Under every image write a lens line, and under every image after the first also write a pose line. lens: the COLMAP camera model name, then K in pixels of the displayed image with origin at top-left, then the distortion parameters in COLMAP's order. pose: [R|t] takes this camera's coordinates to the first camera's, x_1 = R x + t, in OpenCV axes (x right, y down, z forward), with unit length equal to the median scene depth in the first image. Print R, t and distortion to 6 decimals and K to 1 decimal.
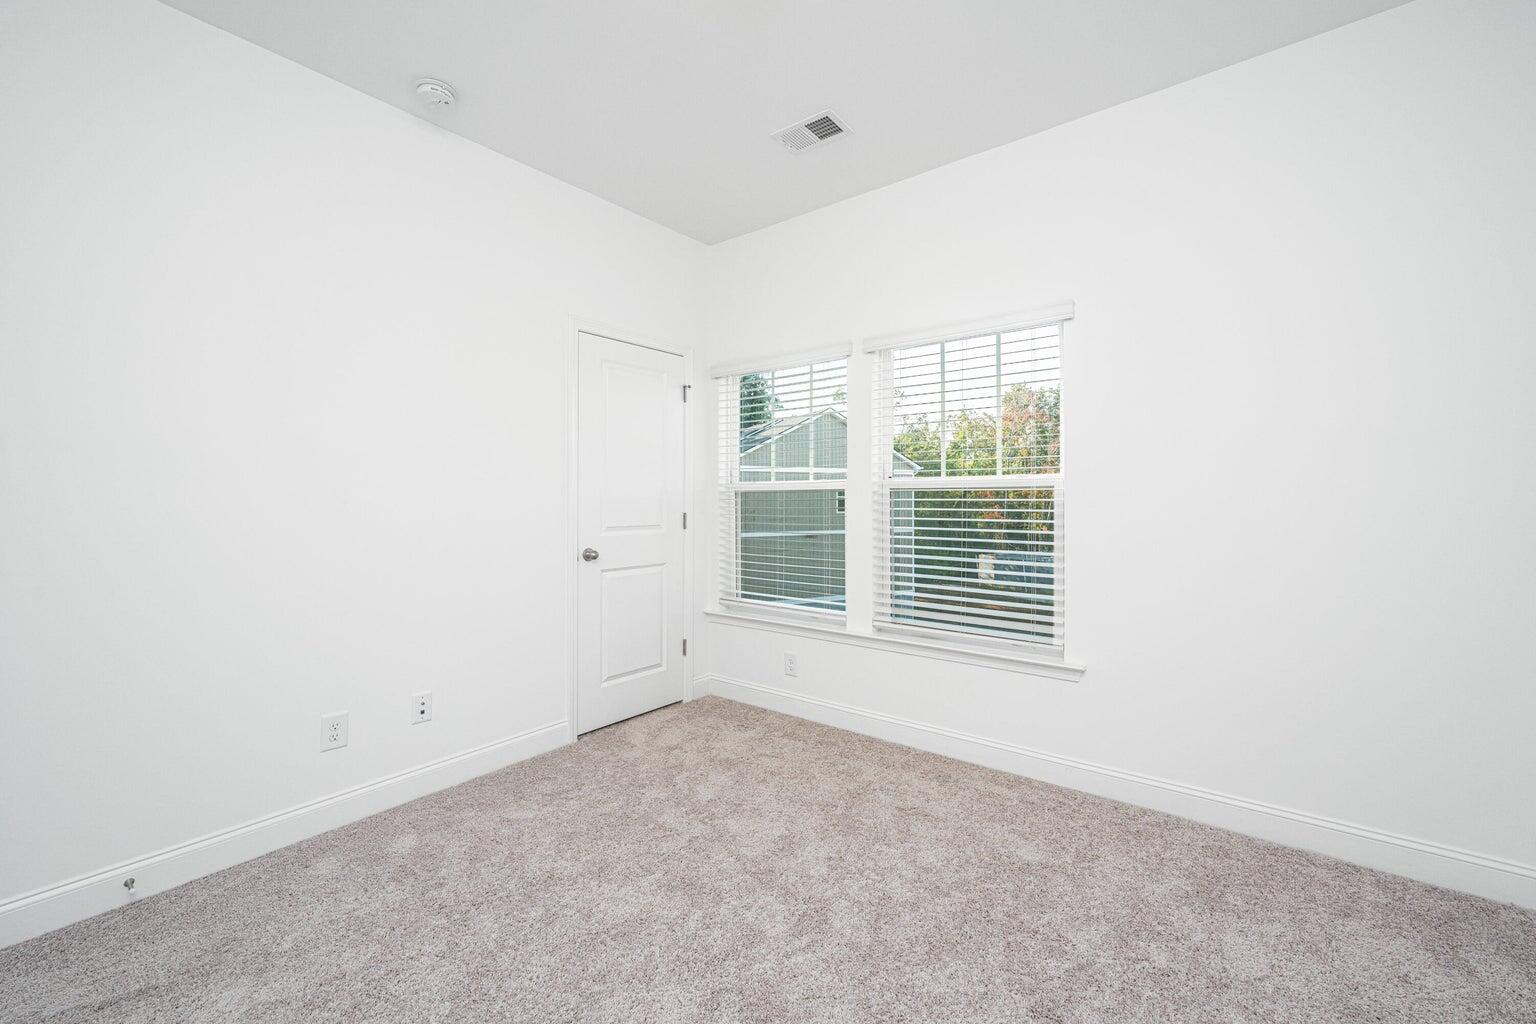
lens RADIAL K [[637.0, 0, 790.5], [0, 637.0, 507.9], [0, 0, 1]] dist [0.000389, 0.000277]
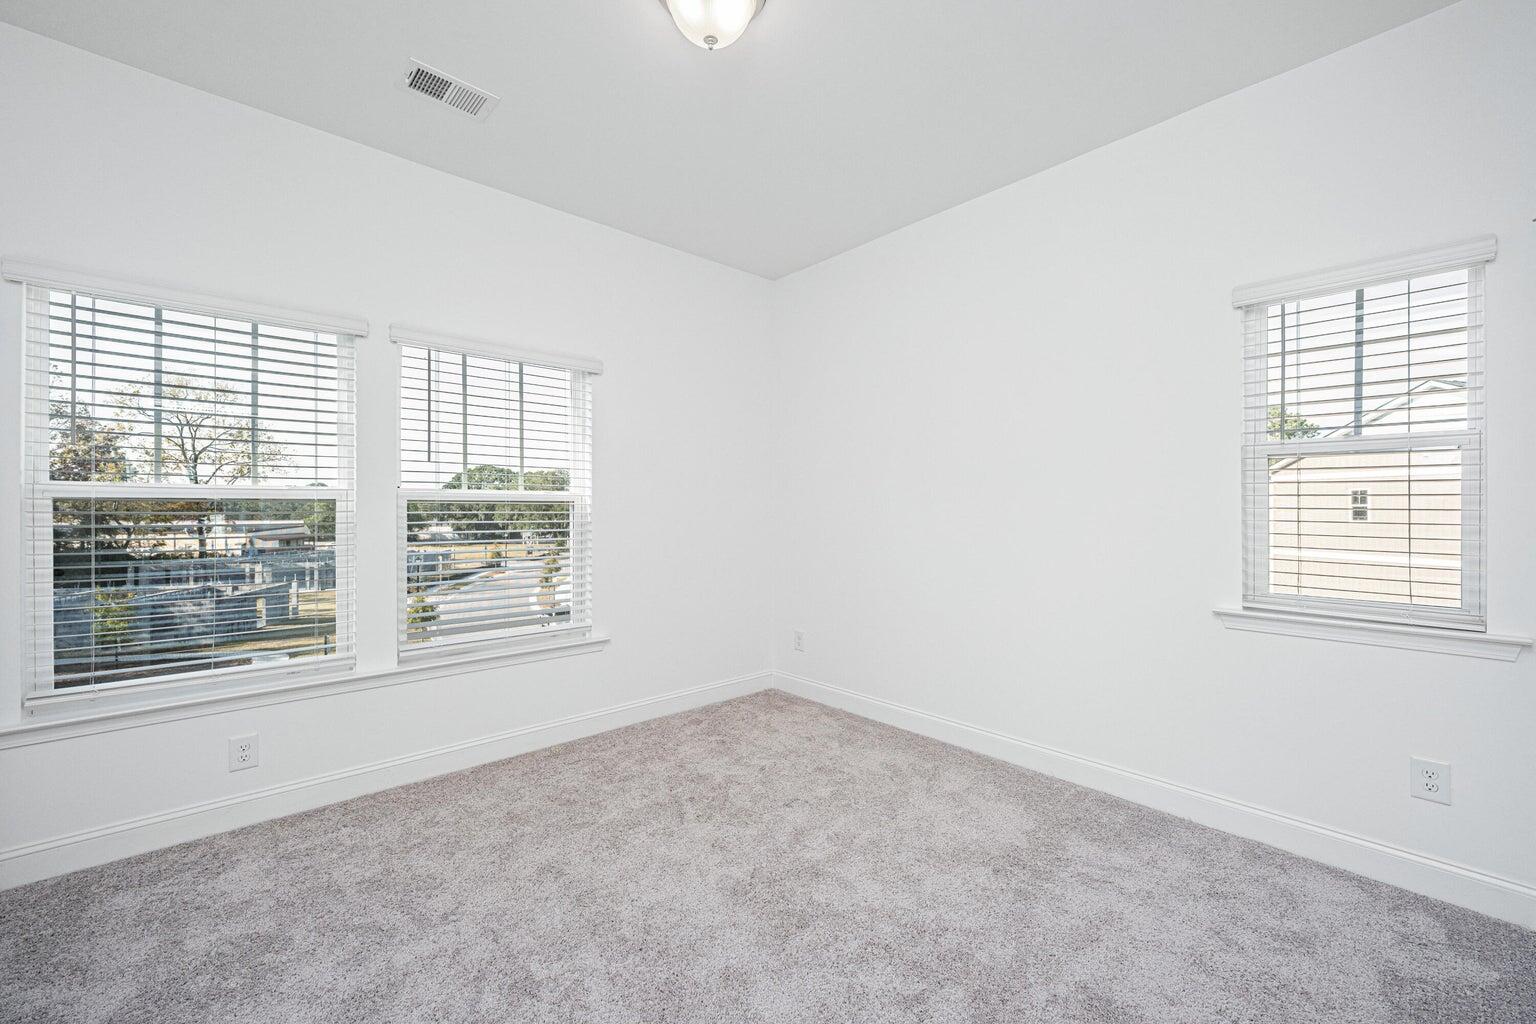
lens RADIAL K [[612.7, 0, 758.2], [0, 612.7, 516.7], [0, 0, 1]] dist [-0.000937, -0.000134]
pose [[0.177330, 0.003167, 0.984146, -0.578770], [0.028186, 0.999568, -0.008295, 0.014795], [-0.983748, 0.029210, 0.177164, 0.352618]]
